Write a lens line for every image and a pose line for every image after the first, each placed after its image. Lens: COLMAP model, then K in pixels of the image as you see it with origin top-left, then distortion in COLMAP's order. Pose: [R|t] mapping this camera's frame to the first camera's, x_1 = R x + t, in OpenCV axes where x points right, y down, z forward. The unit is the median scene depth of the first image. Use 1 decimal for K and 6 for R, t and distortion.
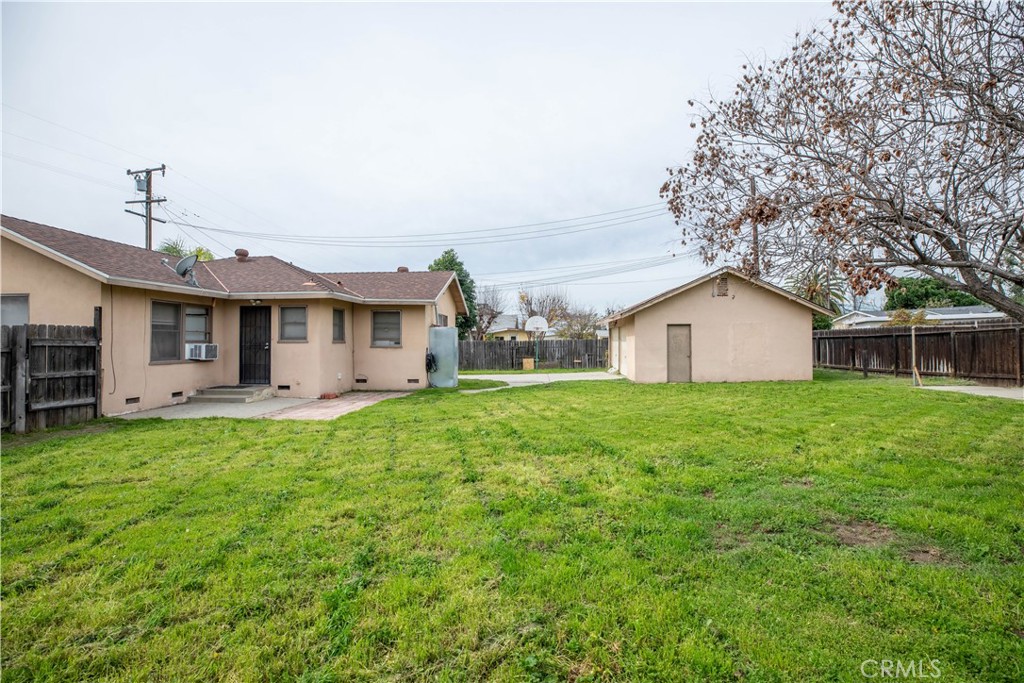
lens RADIAL K [[483.6, 0, 512.0], [0, 483.6, 341.5], [0, 0, 1]] dist [-0.032259, 0.000581]
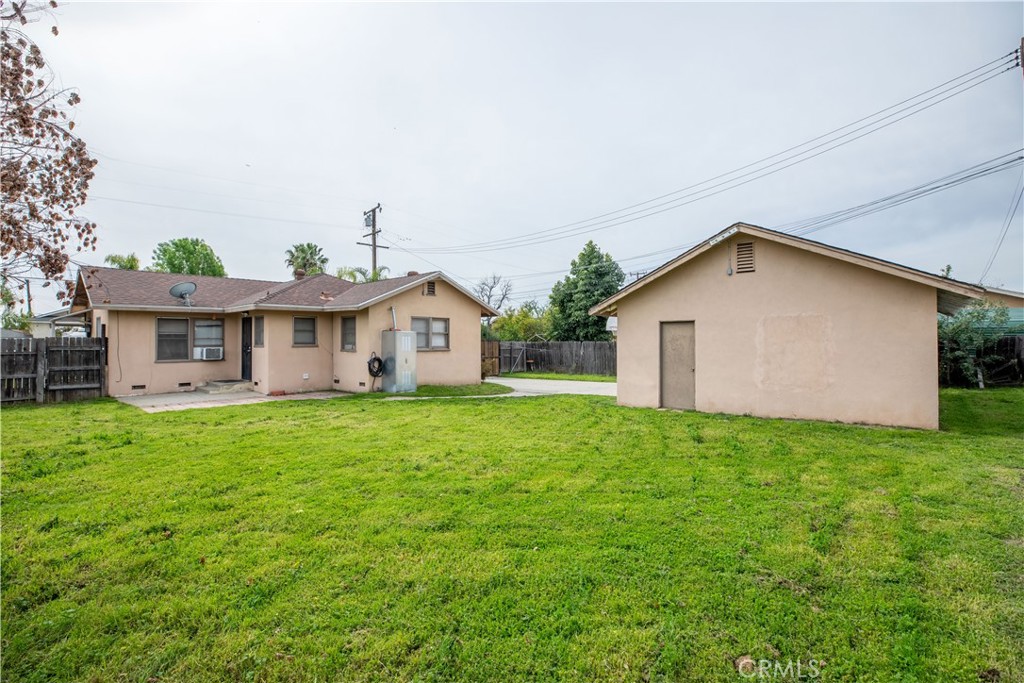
lens RADIAL K [[483.6, 0, 512.0], [0, 483.6, 341.5], [0, 0, 1]] dist [-0.032259, 0.000581]
pose [[0.777861, 0.002176, -0.628433, 0.782845], [0.002658, 0.999974, 0.006754, -0.017395], [0.628431, -0.006924, 0.777835, 0.460808]]
